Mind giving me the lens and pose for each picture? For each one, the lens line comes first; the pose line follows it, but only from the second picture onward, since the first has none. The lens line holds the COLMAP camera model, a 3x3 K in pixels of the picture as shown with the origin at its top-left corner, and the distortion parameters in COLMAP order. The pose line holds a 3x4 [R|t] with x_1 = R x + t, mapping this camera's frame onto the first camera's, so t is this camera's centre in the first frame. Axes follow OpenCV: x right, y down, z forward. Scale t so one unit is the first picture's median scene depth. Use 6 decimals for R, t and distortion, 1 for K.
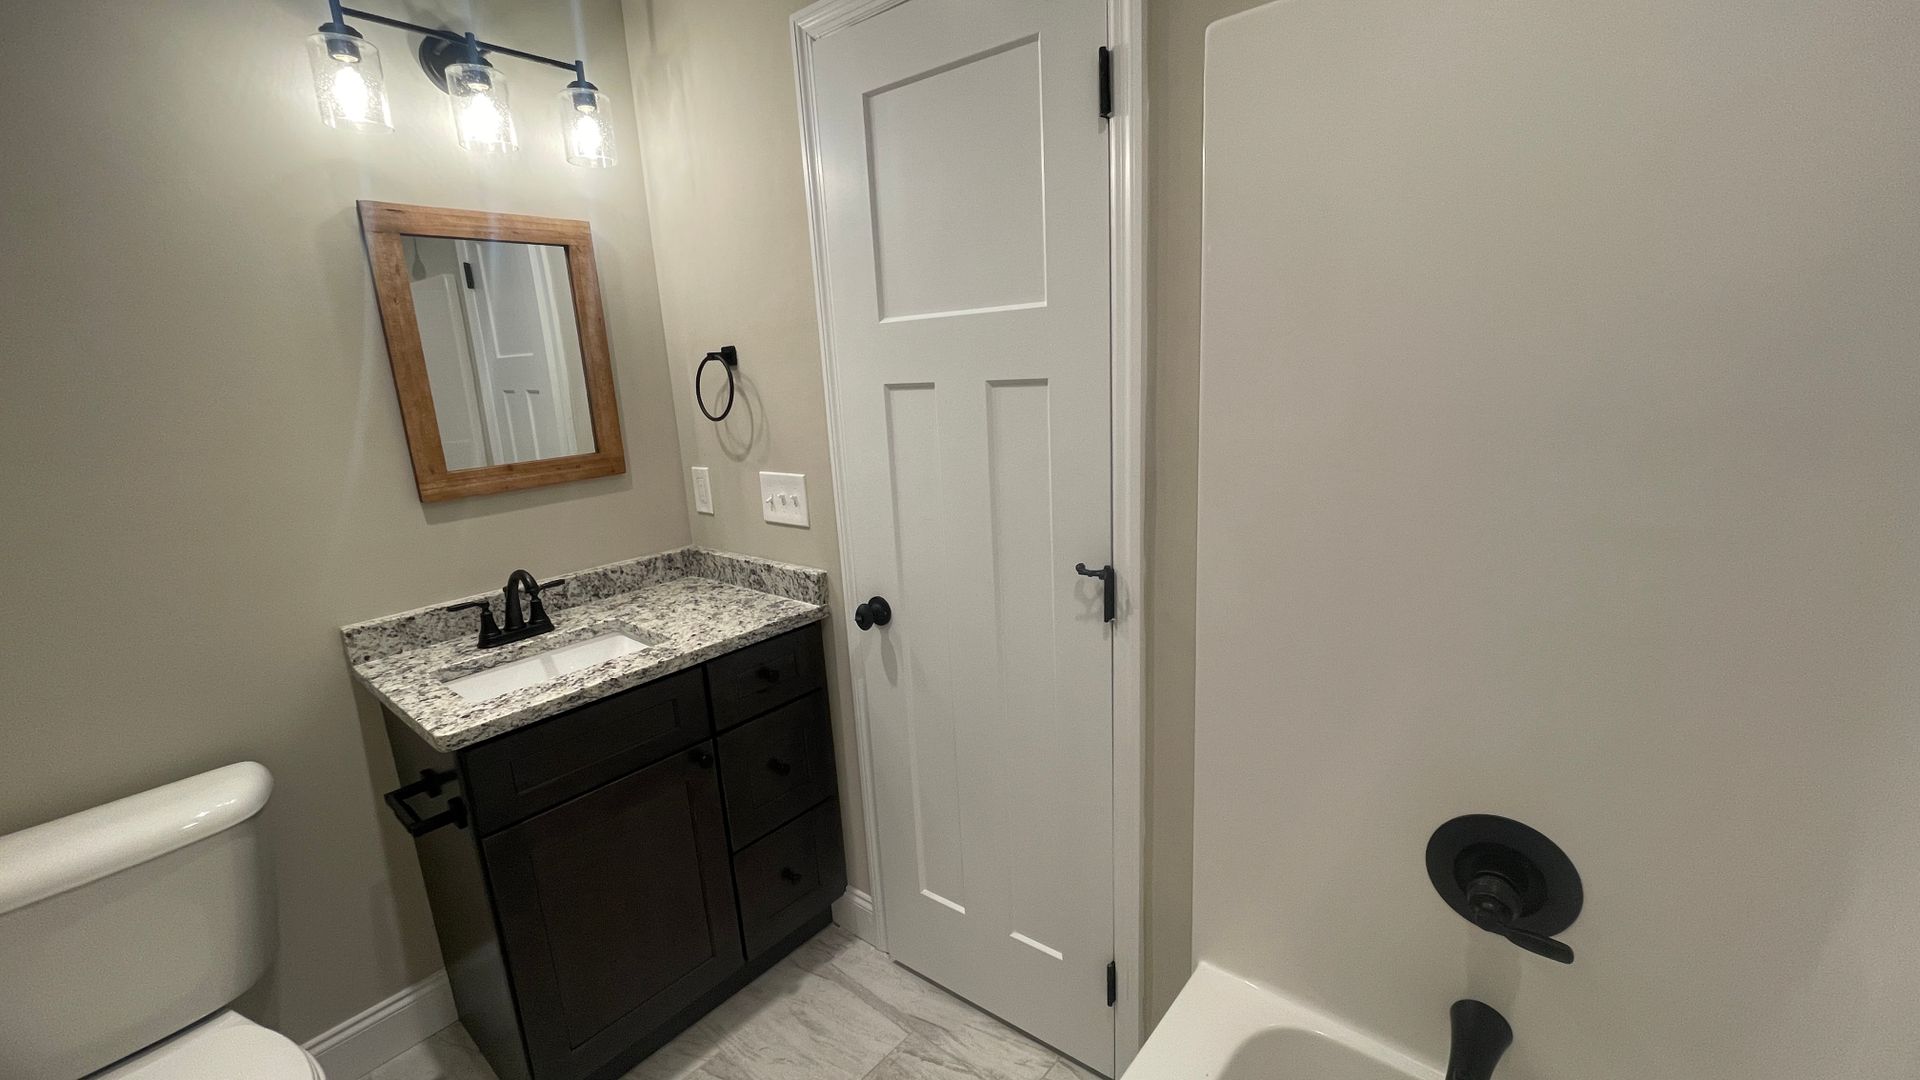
lens RADIAL K [[776.4, 0, 964.5], [0, 776.4, 542.9], [0, 0, 1]] dist [-0.003441, 0.001894]
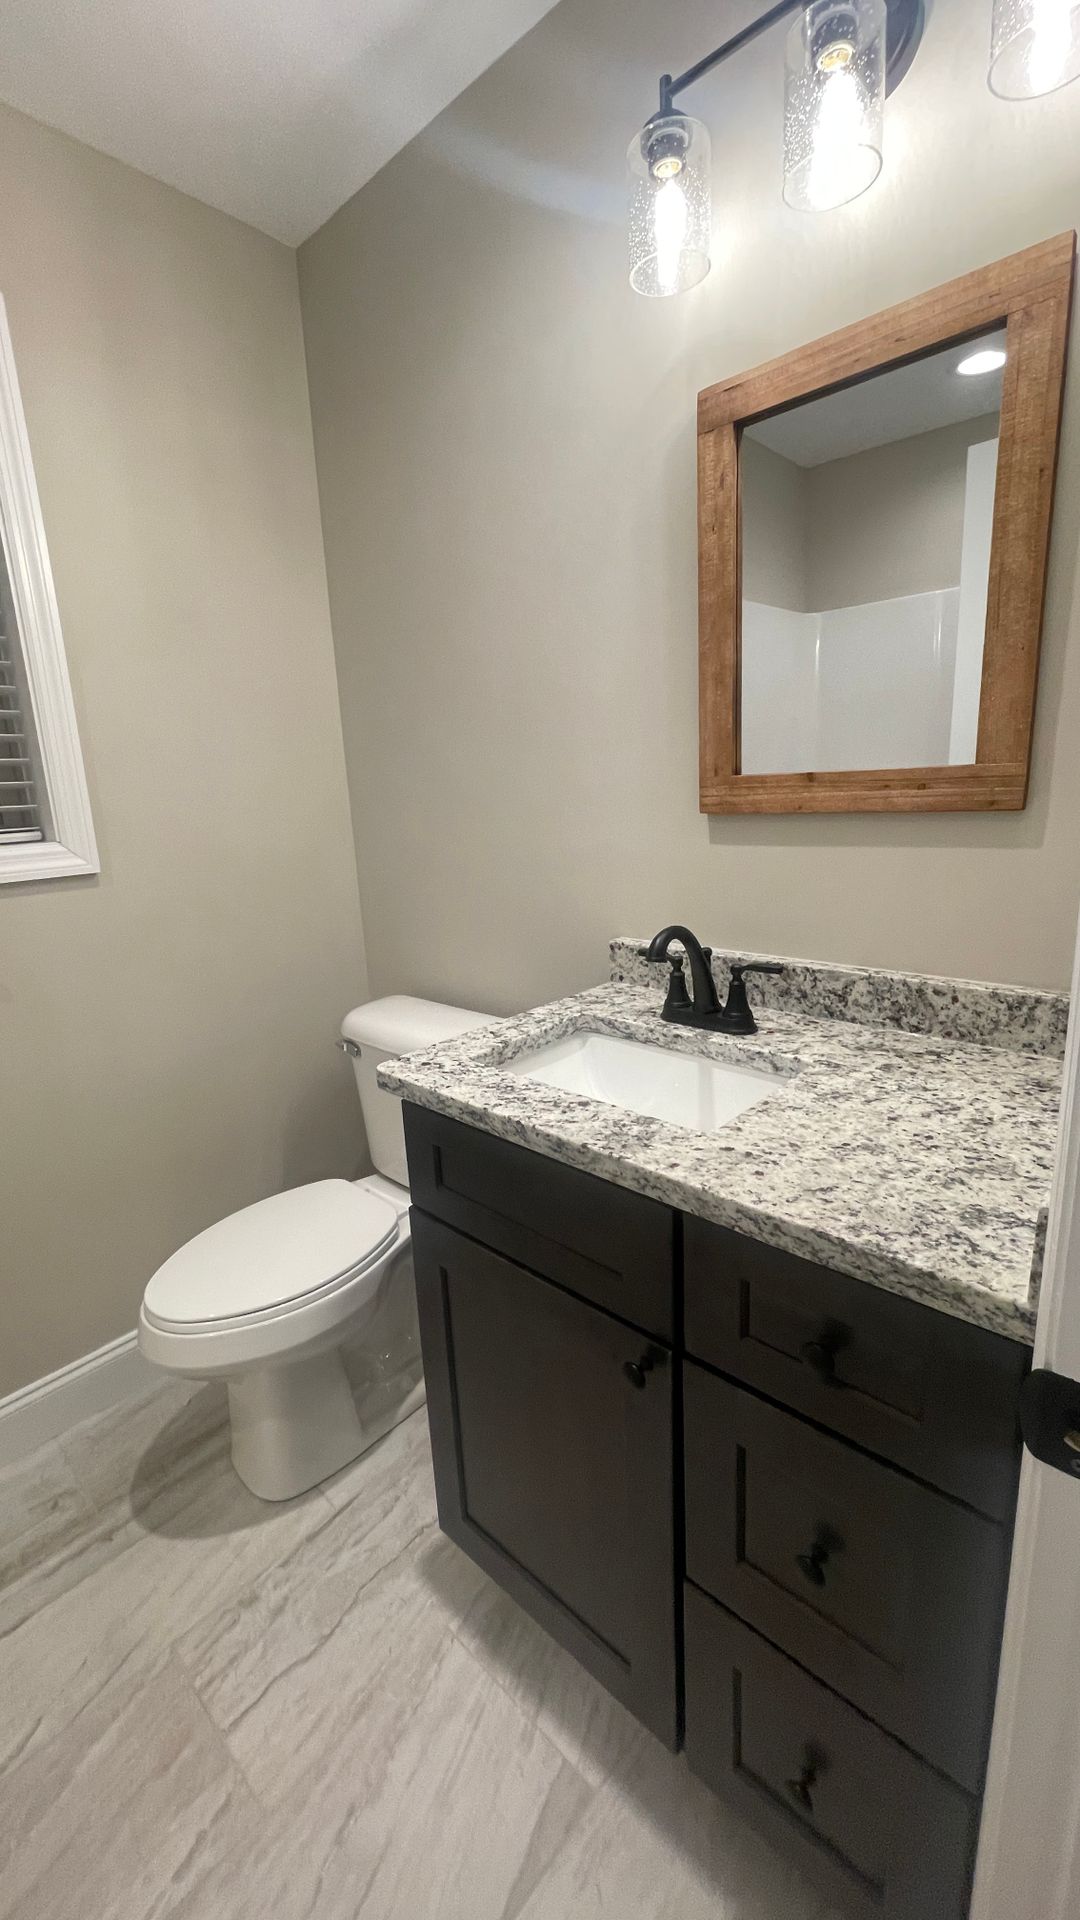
lens RADIAL K [[776.4, 0, 545.8], [0, 776.4, 957.0], [0, 0, 1]] dist [-0.003441, 0.001894]
pose [[-0.055785, 0.277288, -0.959166, 0.076886], [-0.175079, 0.943061, 0.282814, -0.102757], [0.982973, 0.183707, -0.004062, 0.842420]]
